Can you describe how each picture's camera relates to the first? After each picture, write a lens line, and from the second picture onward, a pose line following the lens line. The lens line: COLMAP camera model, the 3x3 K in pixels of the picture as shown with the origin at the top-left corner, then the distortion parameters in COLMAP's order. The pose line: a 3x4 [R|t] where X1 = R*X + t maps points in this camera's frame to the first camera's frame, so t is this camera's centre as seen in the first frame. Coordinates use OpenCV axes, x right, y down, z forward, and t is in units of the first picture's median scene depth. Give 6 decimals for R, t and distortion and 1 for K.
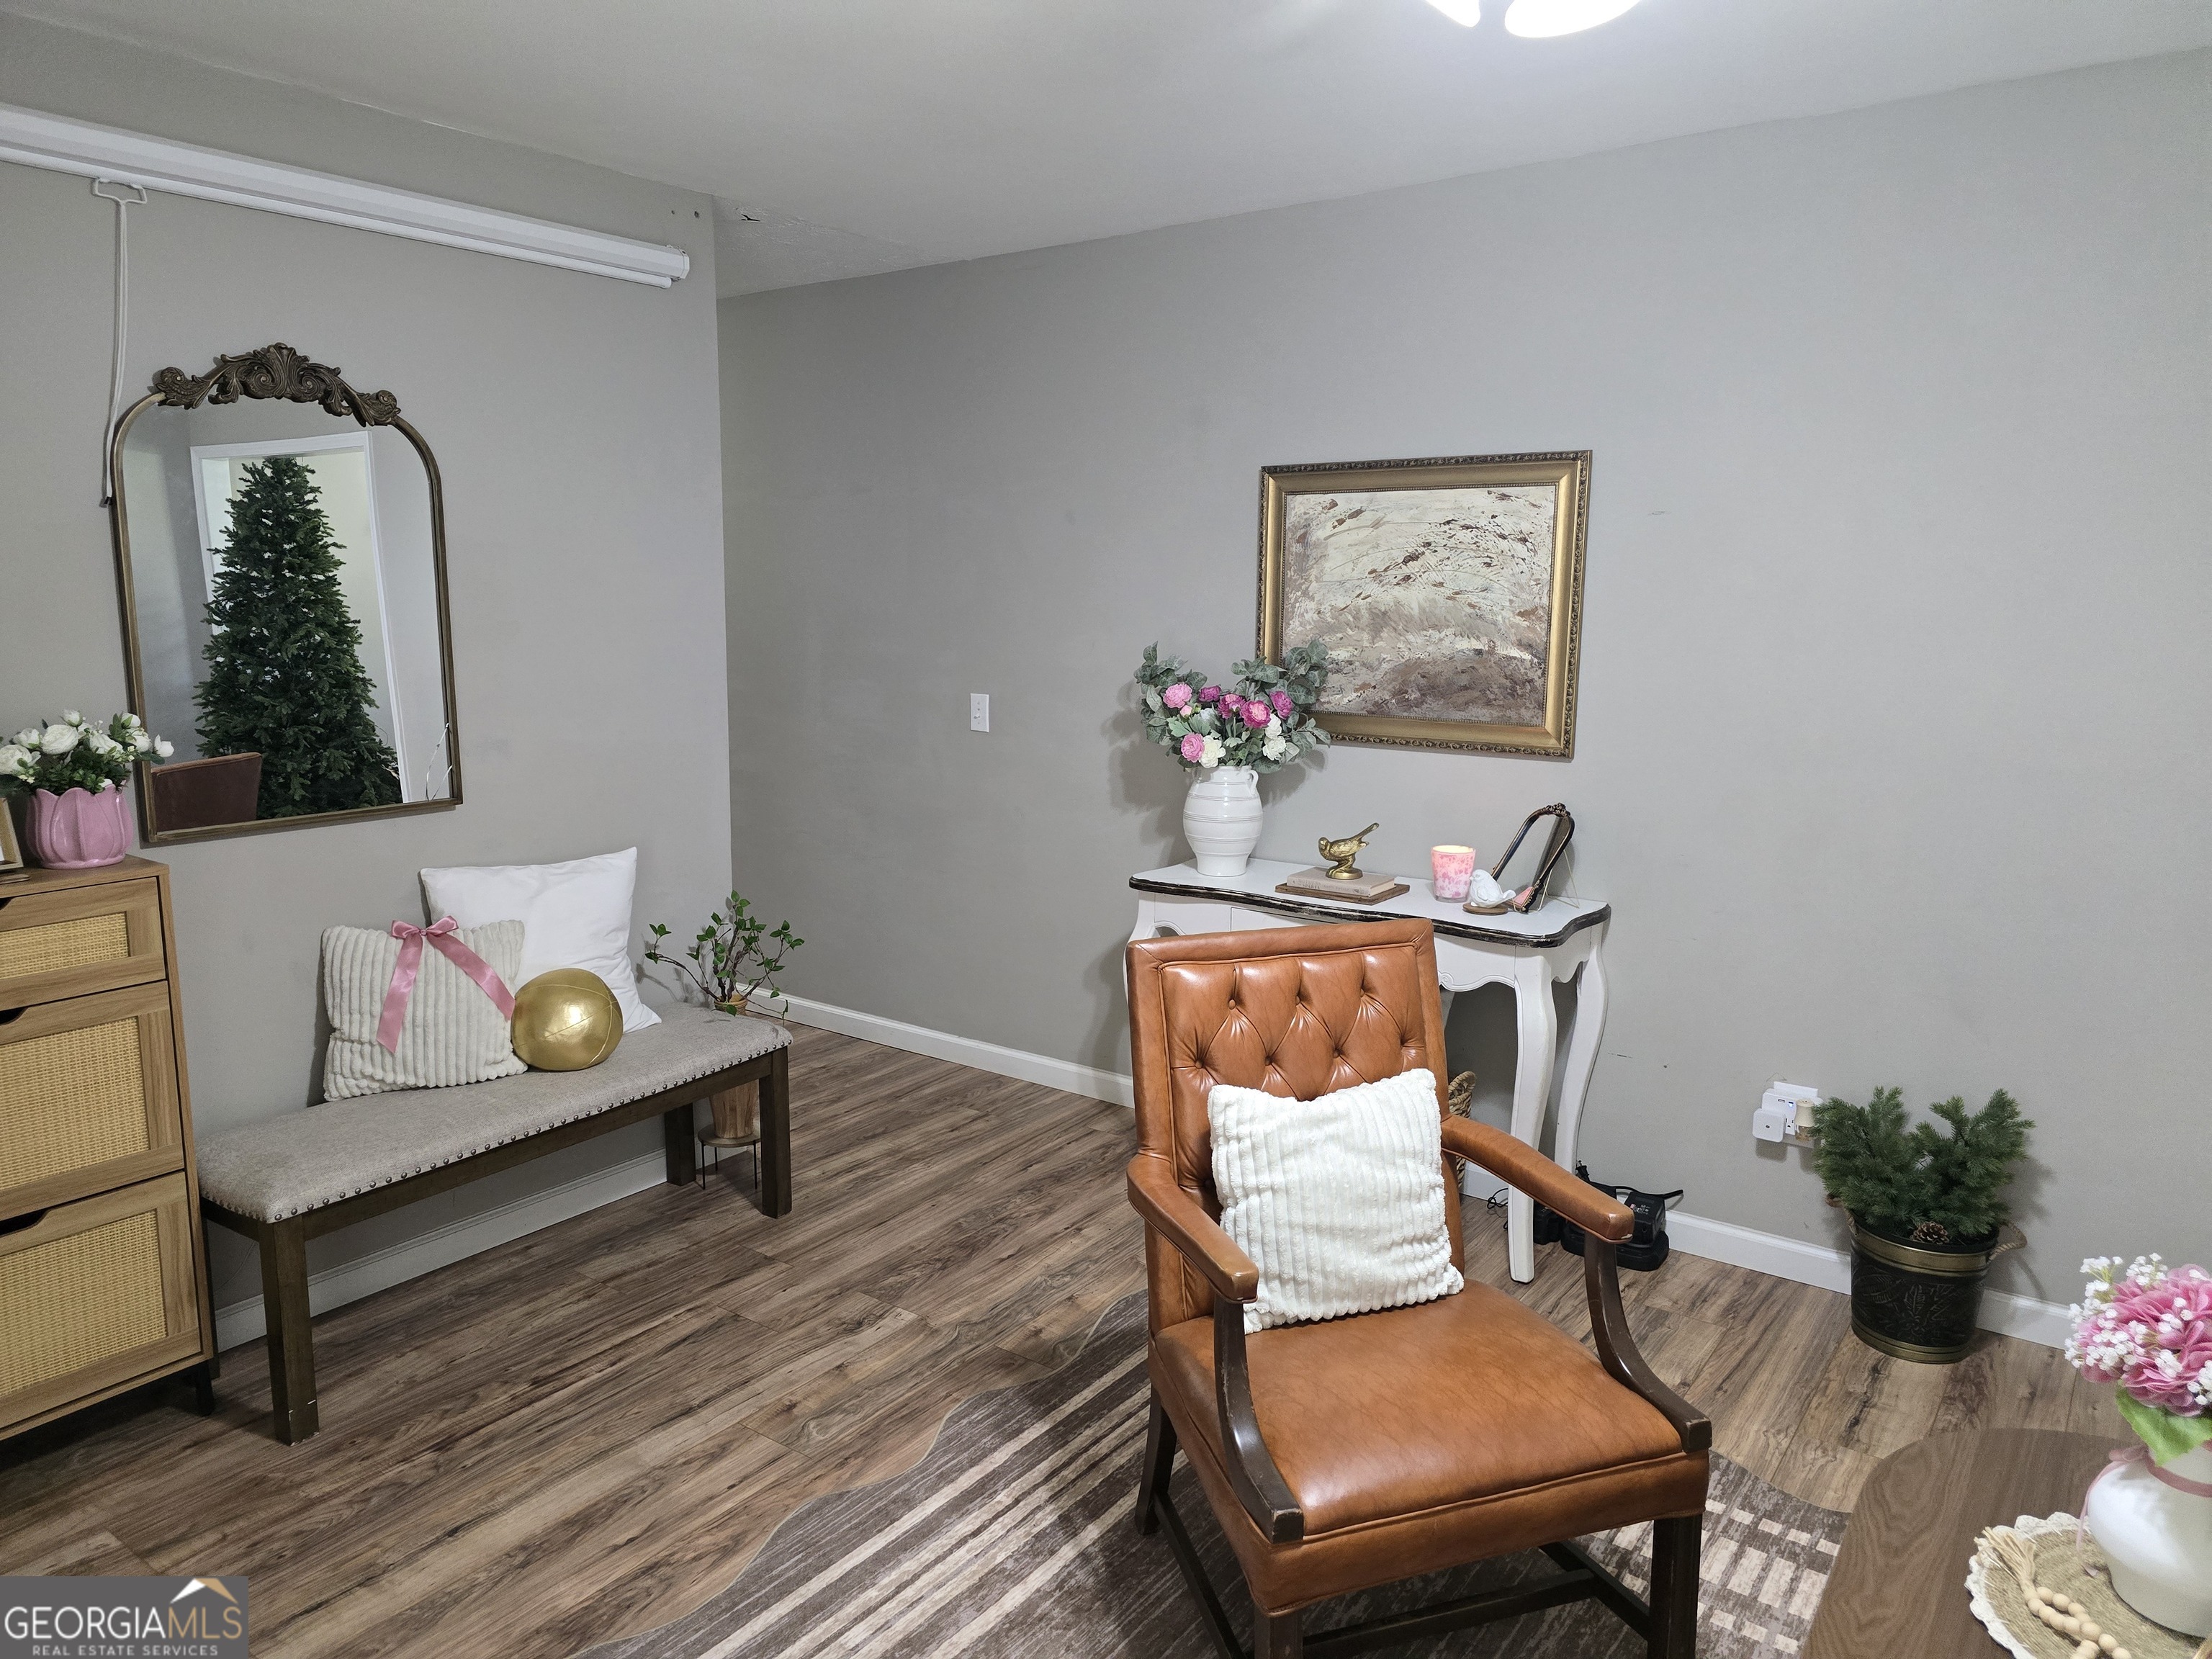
lens RADIAL K [[1485.0, 0, 1110.5], [0, 1485.0, 826.6], [0, 0, 1]] dist [-0.001029, -0.001338]
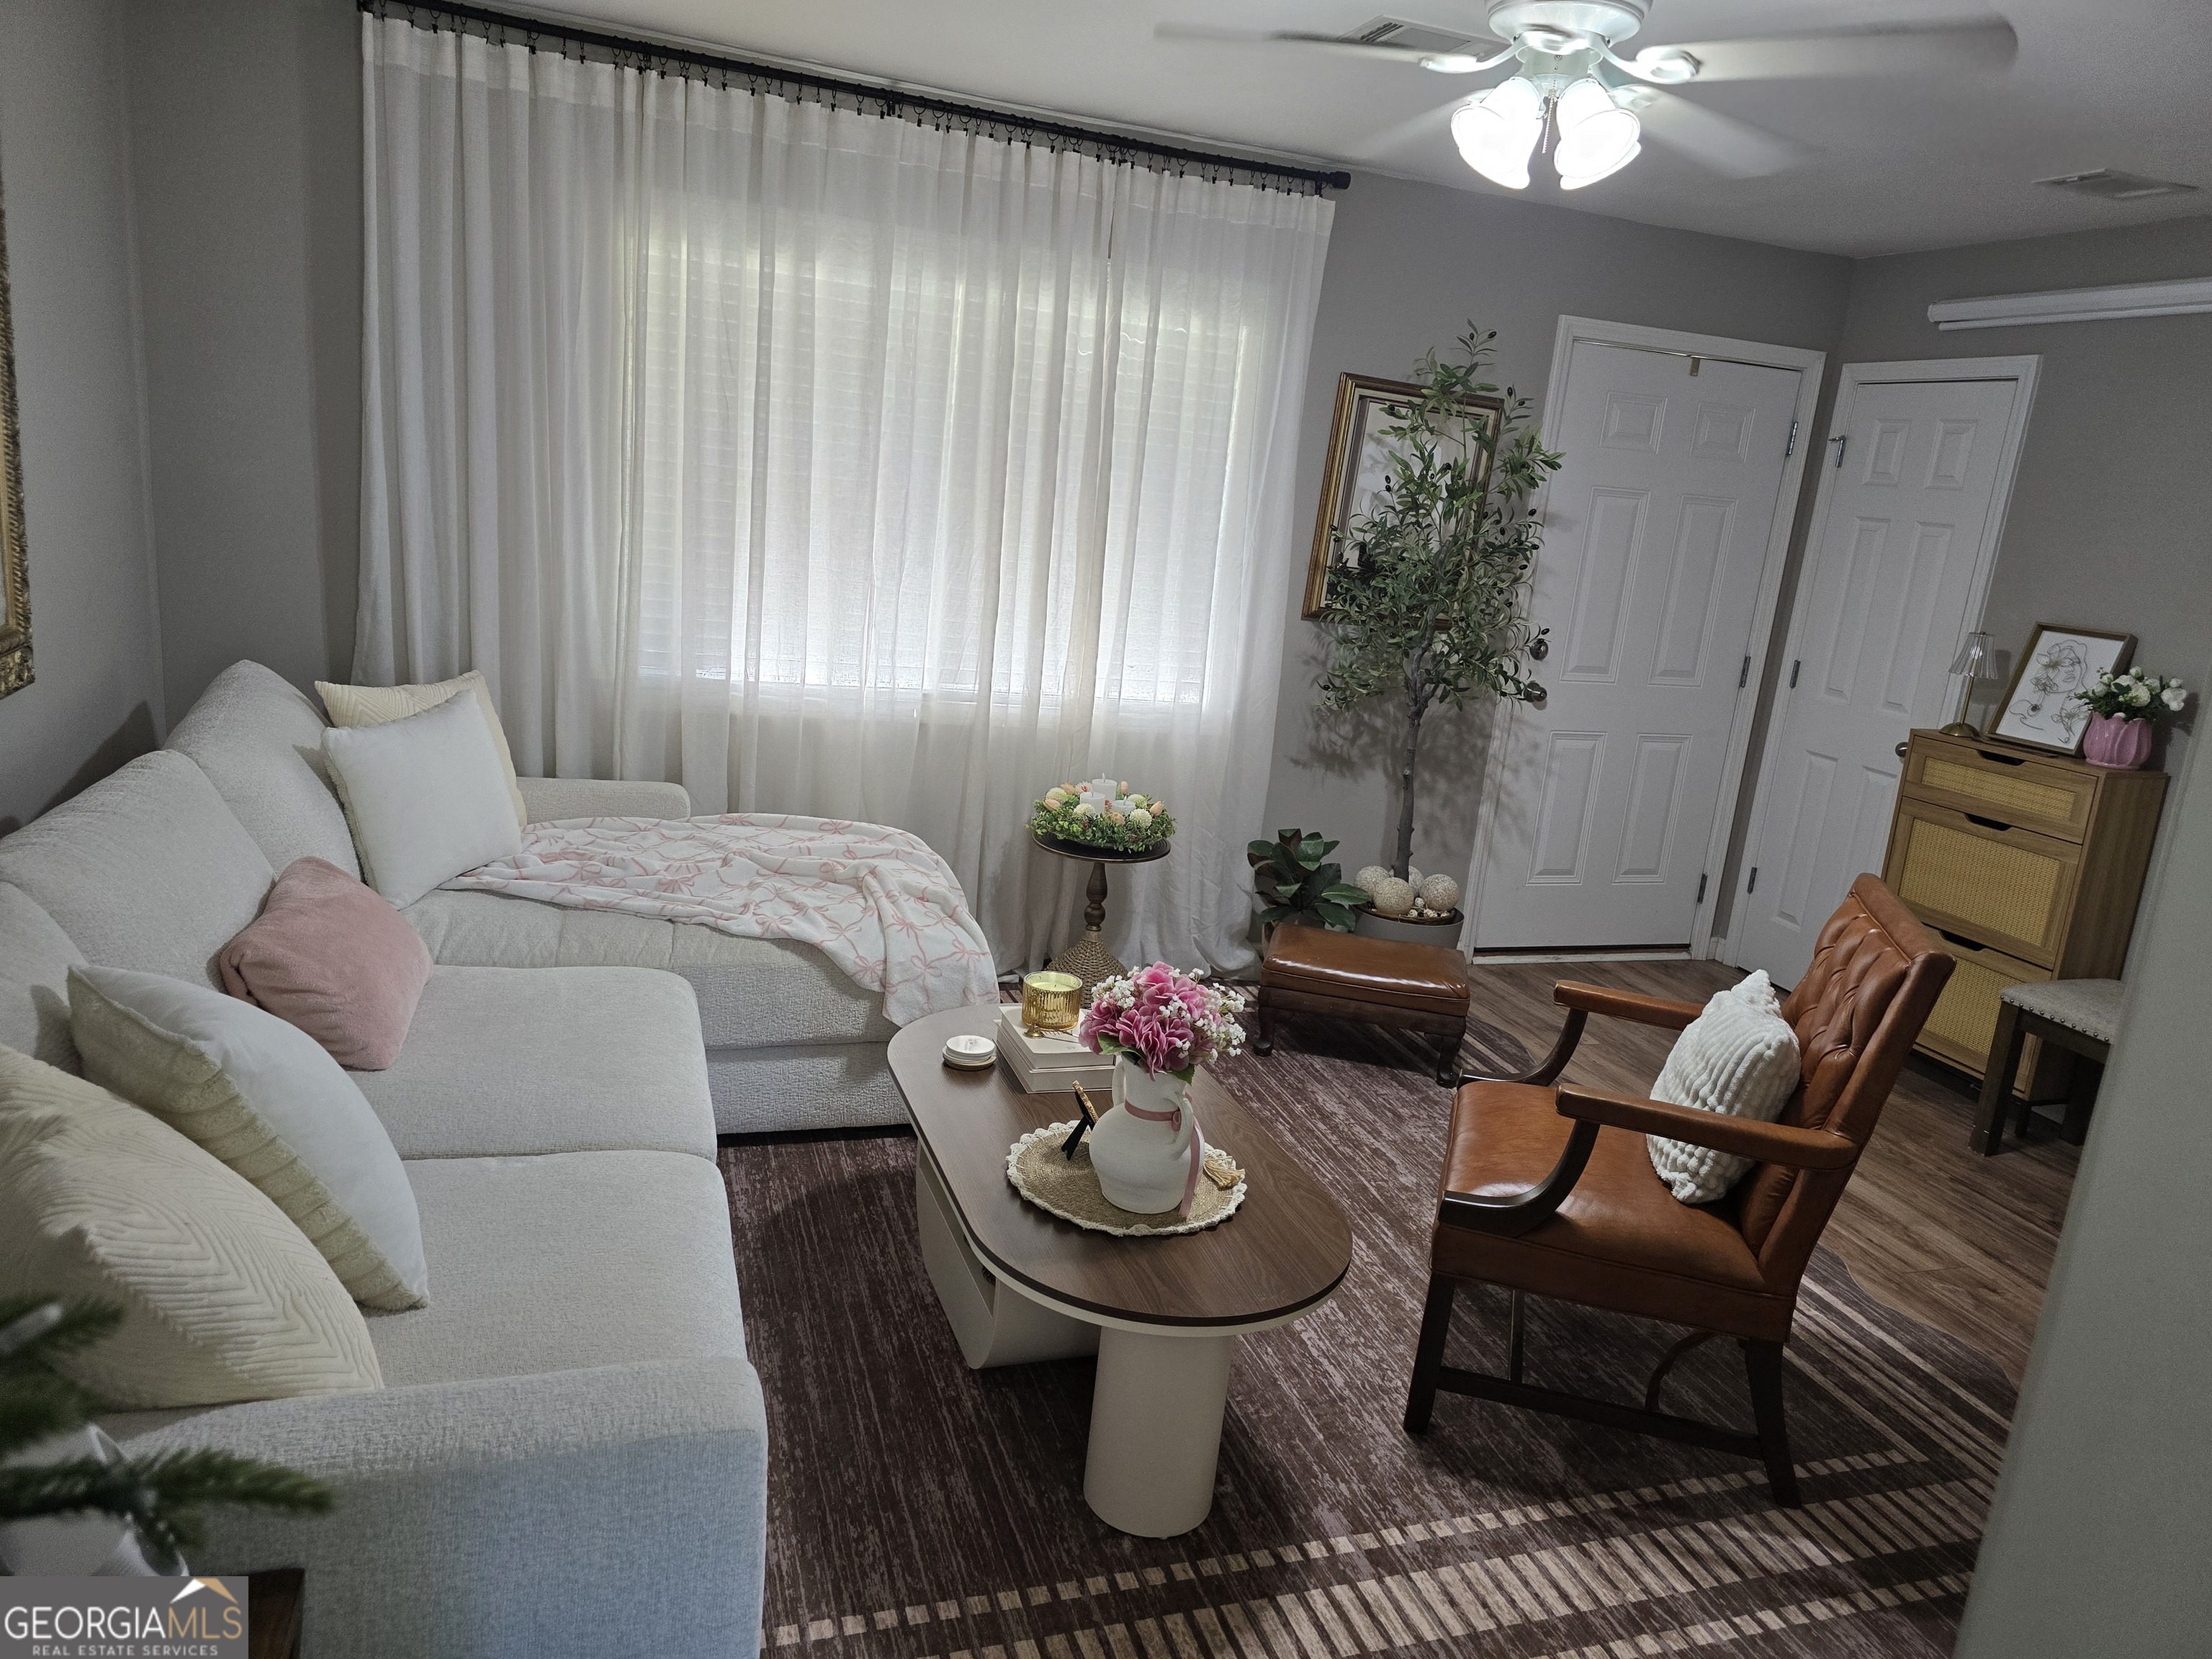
lens RADIAL K [[1485.0, 0, 1109.5], [0, 1485.0, 830.3], [0, 0, 1]] dist [-0.001029, -0.001338]
pose [[-0.598679, 0.128626, -0.790594, 1.161359], [-0.213246, 0.925806, 0.312105, -0.182525], [0.772081, 0.355442, -0.526831, 0.994586]]
